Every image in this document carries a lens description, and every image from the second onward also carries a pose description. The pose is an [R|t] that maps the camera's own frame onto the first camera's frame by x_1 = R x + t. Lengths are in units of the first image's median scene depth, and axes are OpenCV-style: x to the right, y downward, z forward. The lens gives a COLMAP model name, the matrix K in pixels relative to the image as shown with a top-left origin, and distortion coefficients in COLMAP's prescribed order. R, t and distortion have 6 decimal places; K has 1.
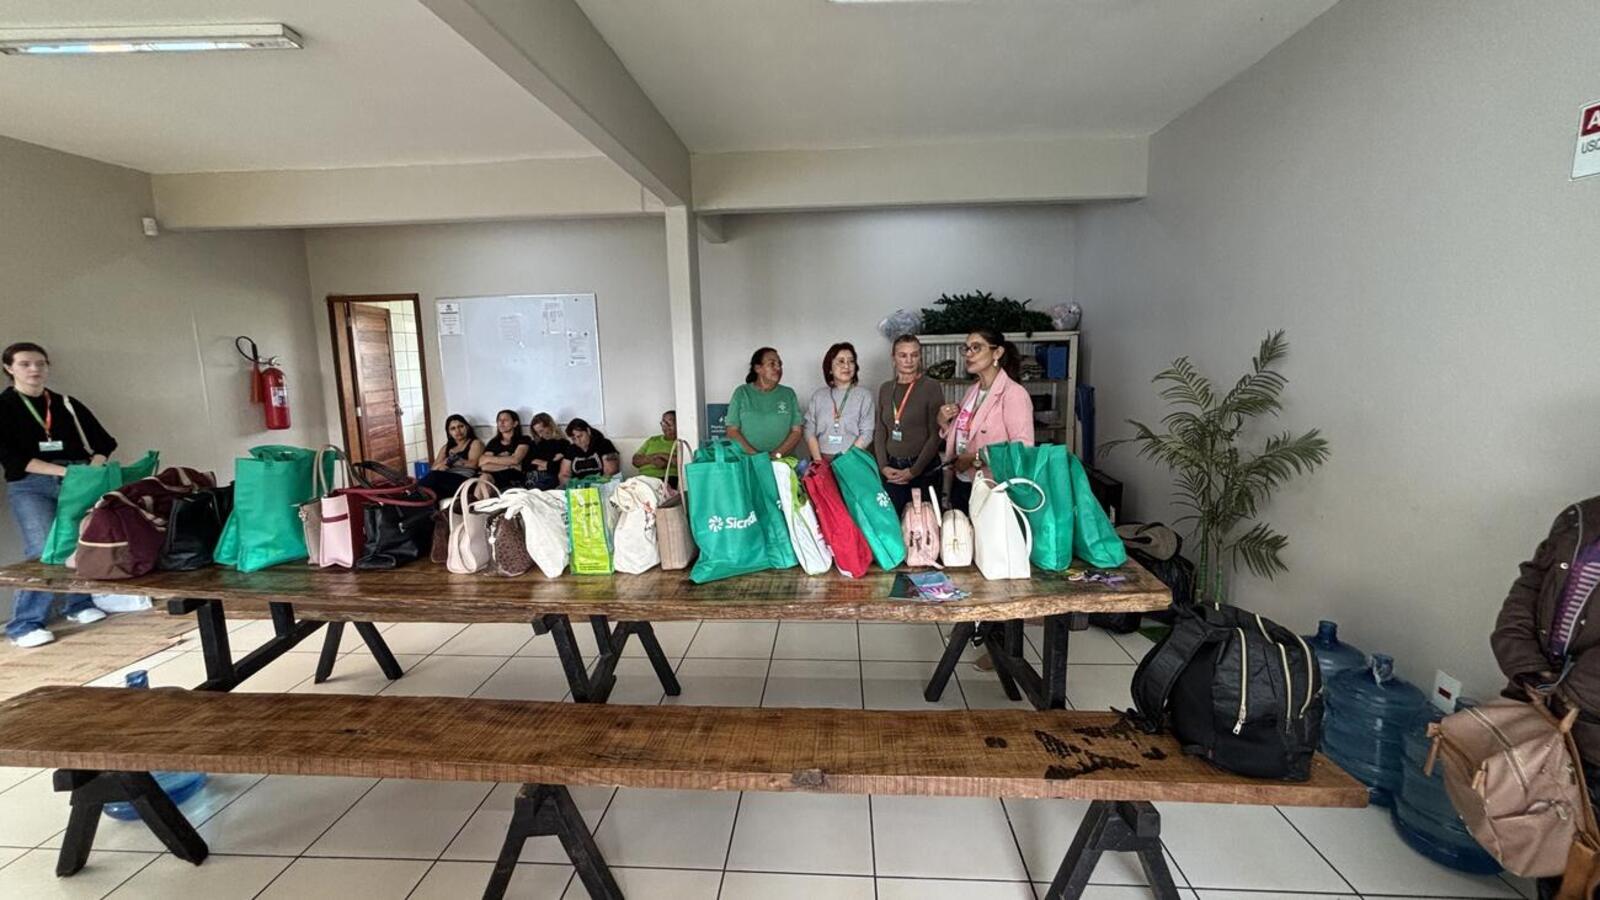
lens RADIAL K [[648.7, 0, 796.8], [0, 648.7, 449.1], [0, 0, 1]] dist [-0.002017, 0.000579]
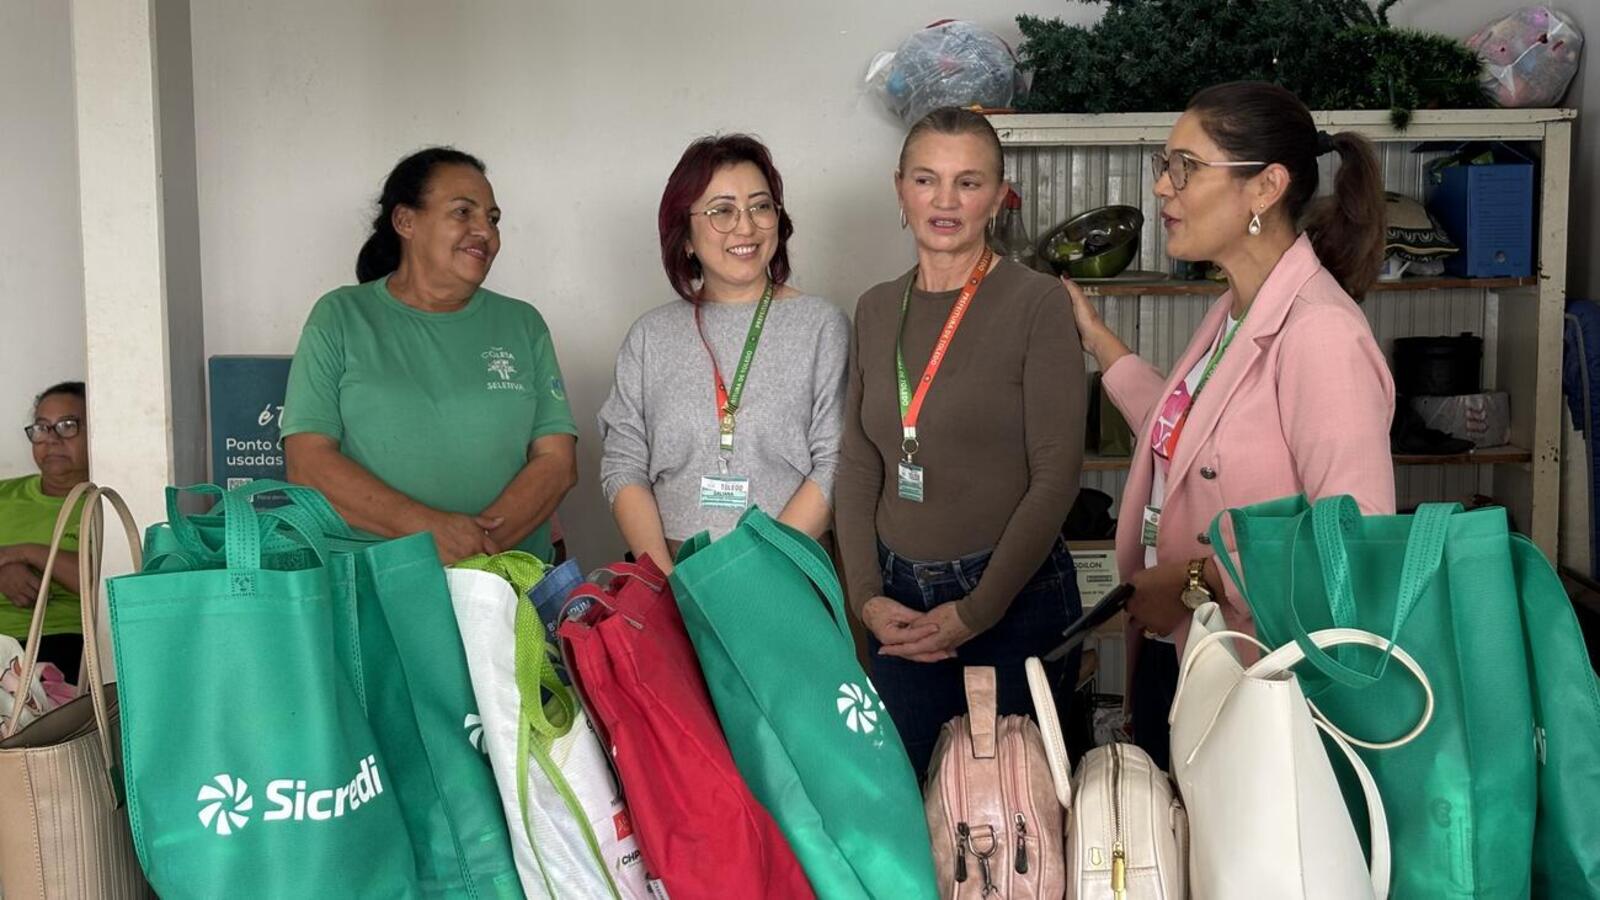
lens RADIAL K [[2428.0, 0, 830.4], [0, 2428.0, 451.0], [0, 0, 1]] dist [0.233900, -1.211989]
pose [[0.994257, 0.005751, 0.106860, 0.010802], [-0.001977, 0.999372, -0.035386, 0.005980], [-0.106997, 0.034972, 0.993644, -0.017797]]
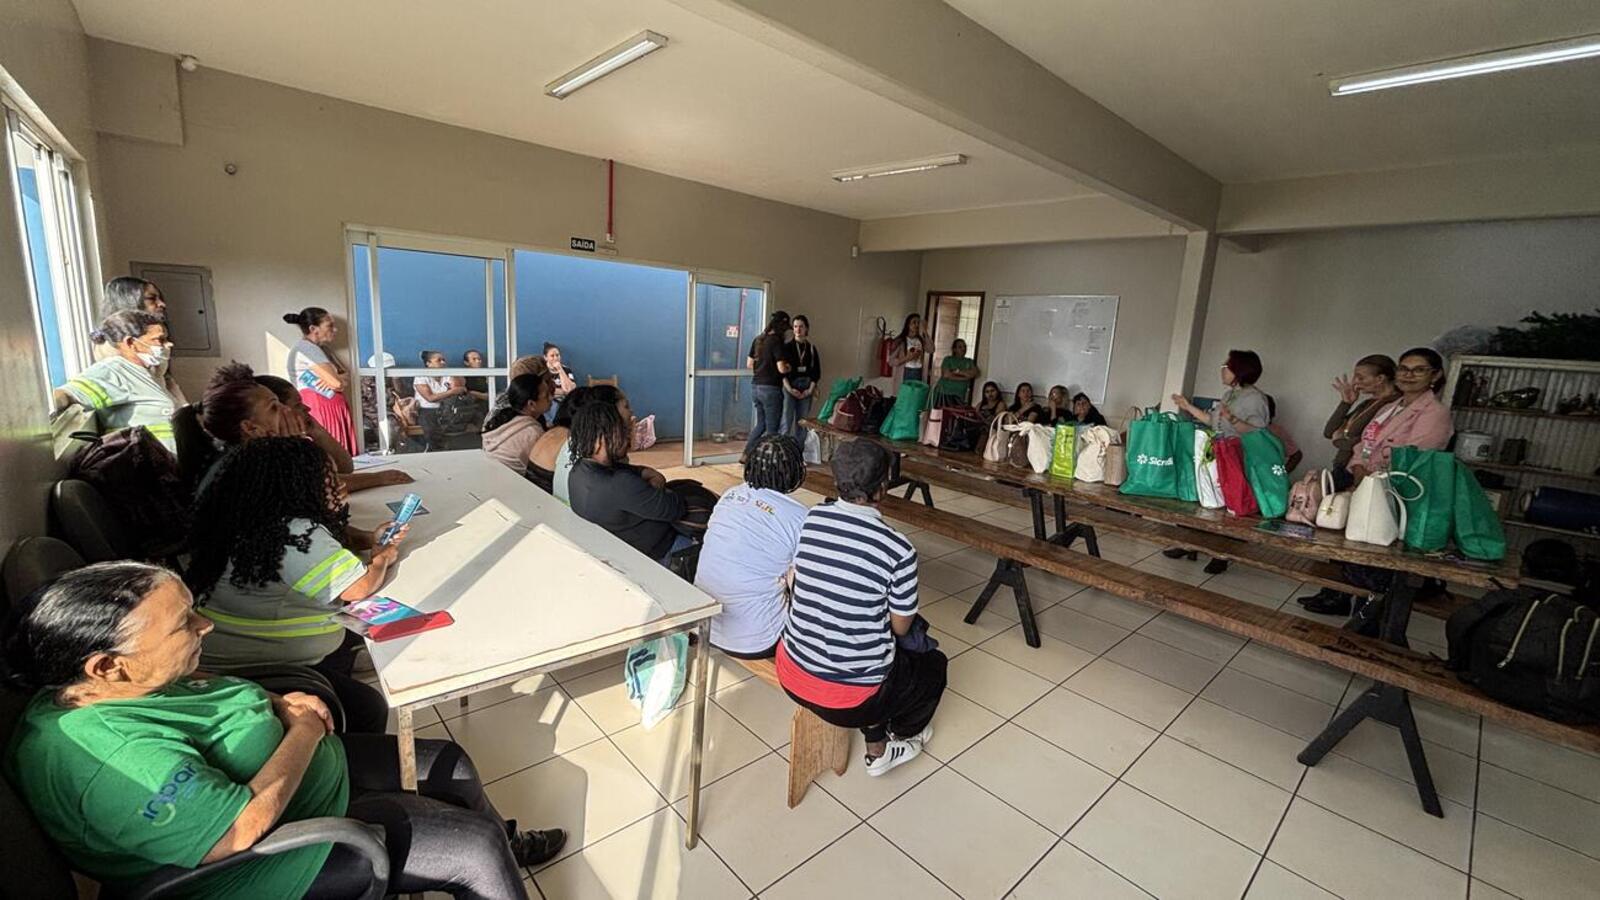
lens RADIAL K [[648.7, 0, 796.8], [0, 648.7, 449.1], [0, 0, 1]] dist [-0.002017, 0.000579]
pose [[0.718404, 0.191733, -0.668681, 0.299708], [-0.175464, 0.980128, 0.092525, 0.082781], [0.673133, 0.050859, 0.737770, -0.698840]]
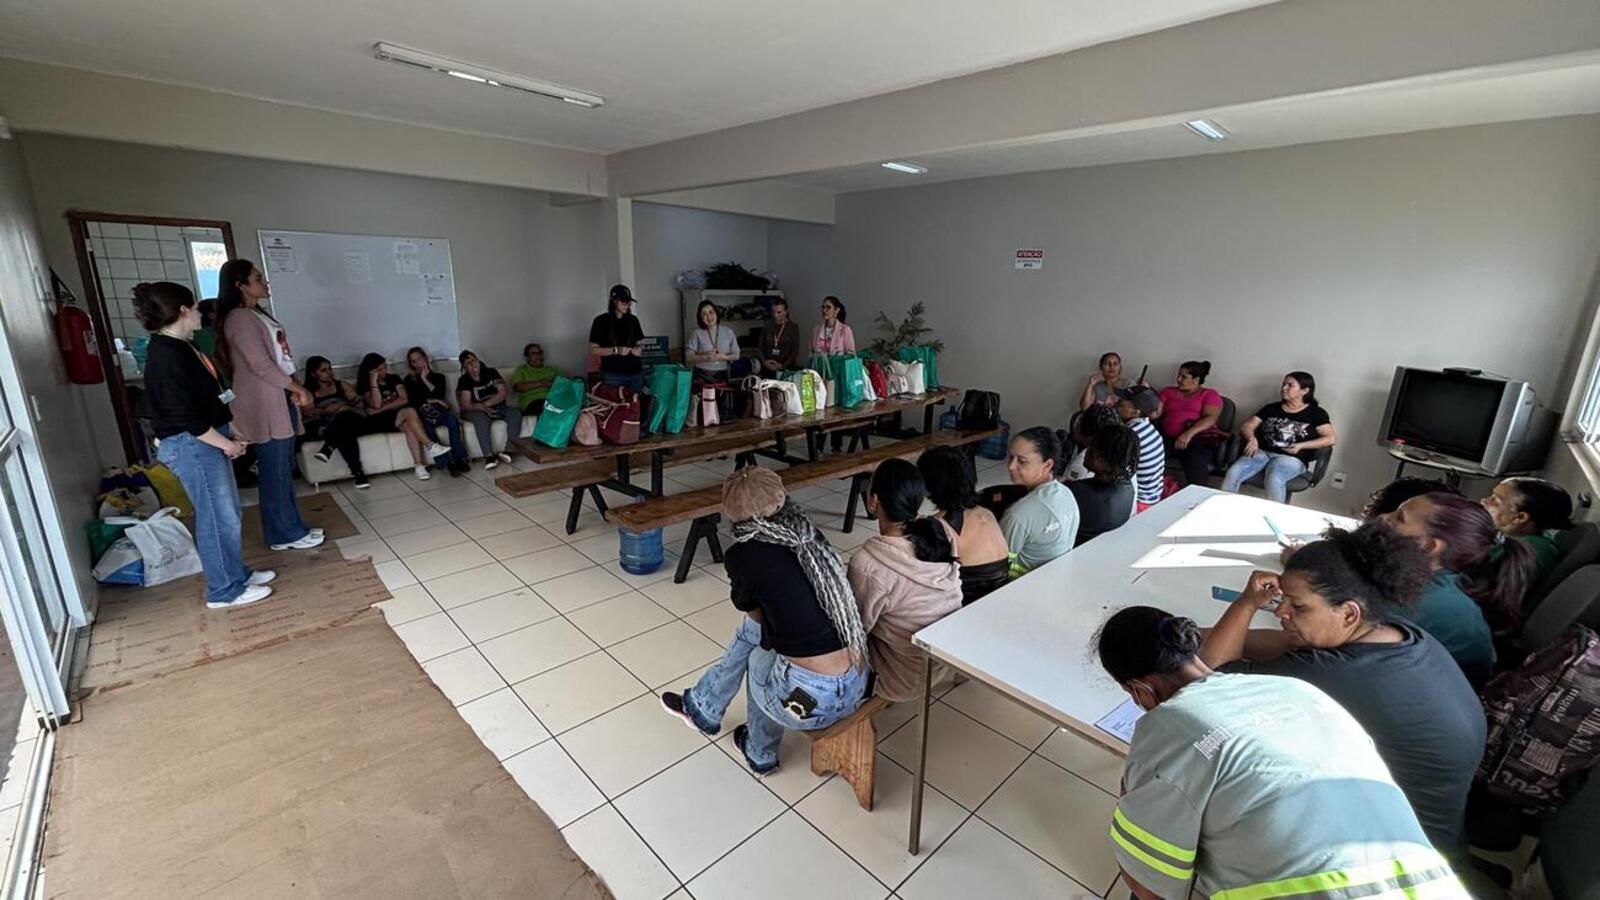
lens RADIAL K [[648.7, 0, 796.8], [0, 648.7, 449.1], [0, 0, 1]] dist [-0.002017, 0.000579]
pose [[0.671999, -0.150763, 0.725044, -1.958967], [0.070104, 0.987612, 0.140385, -0.002354], [-0.737227, -0.043510, 0.674243, -0.503687]]
